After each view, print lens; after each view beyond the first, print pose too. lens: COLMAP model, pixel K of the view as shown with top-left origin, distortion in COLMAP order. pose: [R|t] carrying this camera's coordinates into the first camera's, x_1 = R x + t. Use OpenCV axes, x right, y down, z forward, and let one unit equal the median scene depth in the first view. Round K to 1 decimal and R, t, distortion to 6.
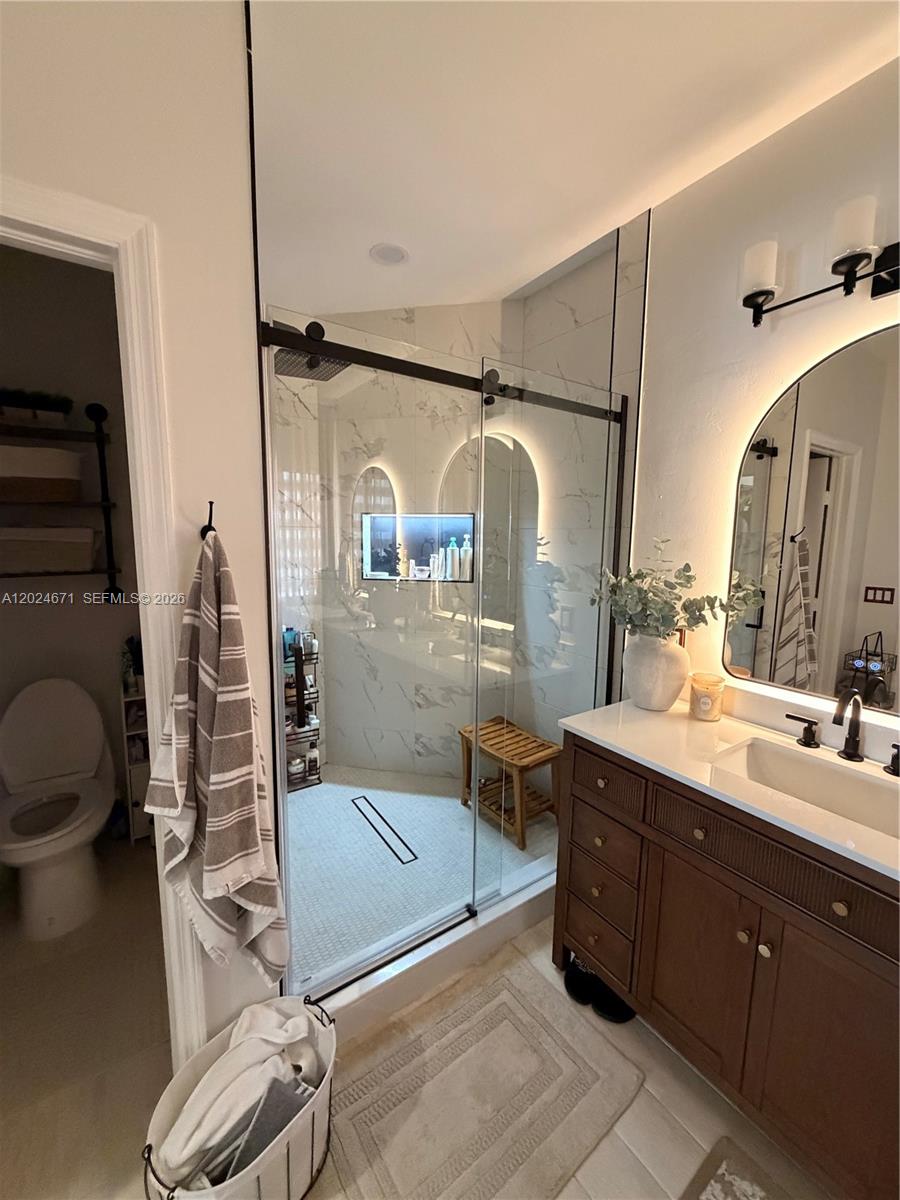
lens RADIAL K [[478.7, 0, 451.0], [0, 478.7, 597.5], [0, 0, 1]] dist [0.000324, 0.000085]
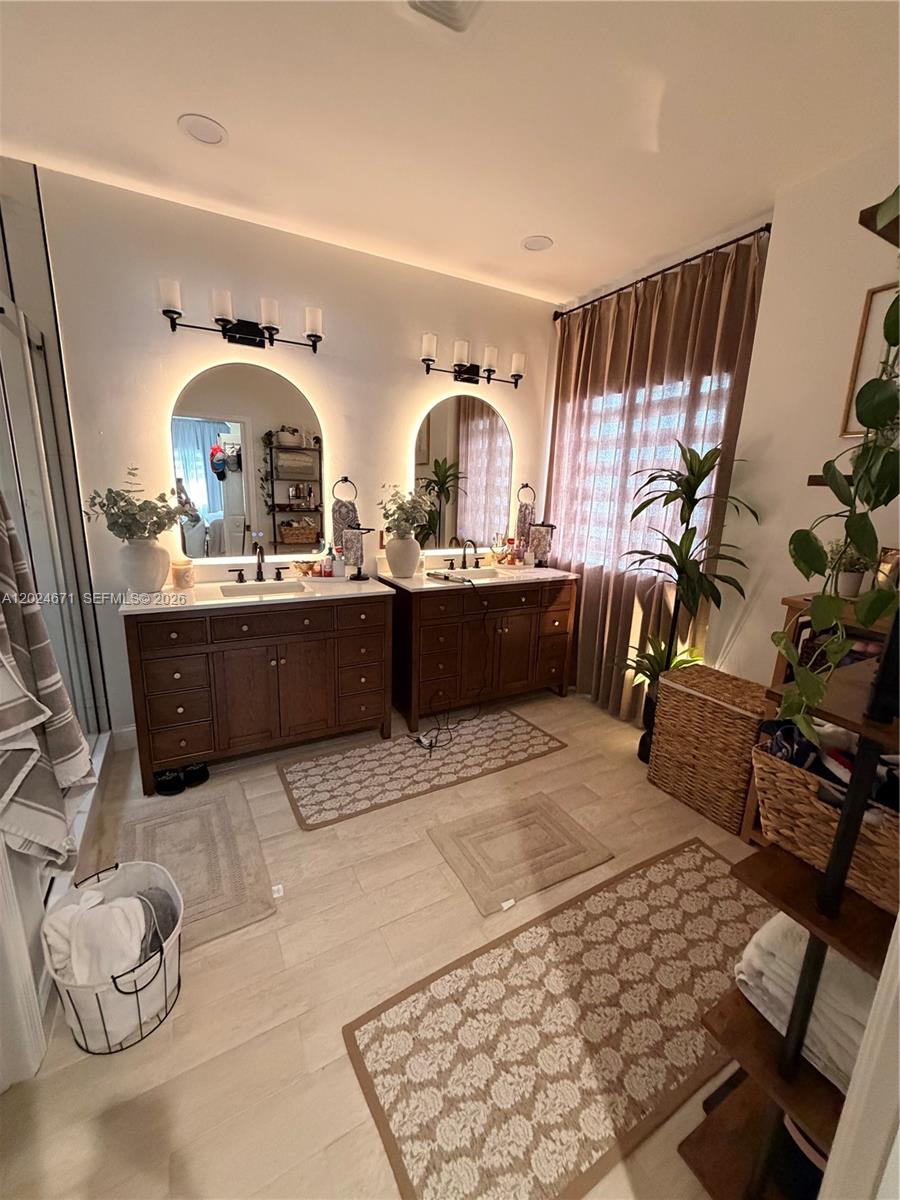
lens RADIAL K [[478.7, 0, 448.7], [0, 478.7, 594.9], [0, 0, 1]] dist [0.000324, 0.000085]
pose [[0.089530, -0.232824, 0.968389, -1.058543], [0.093416, 0.969971, 0.224567, 0.009165], [-0.991594, 0.070358, 0.108591, -0.018693]]
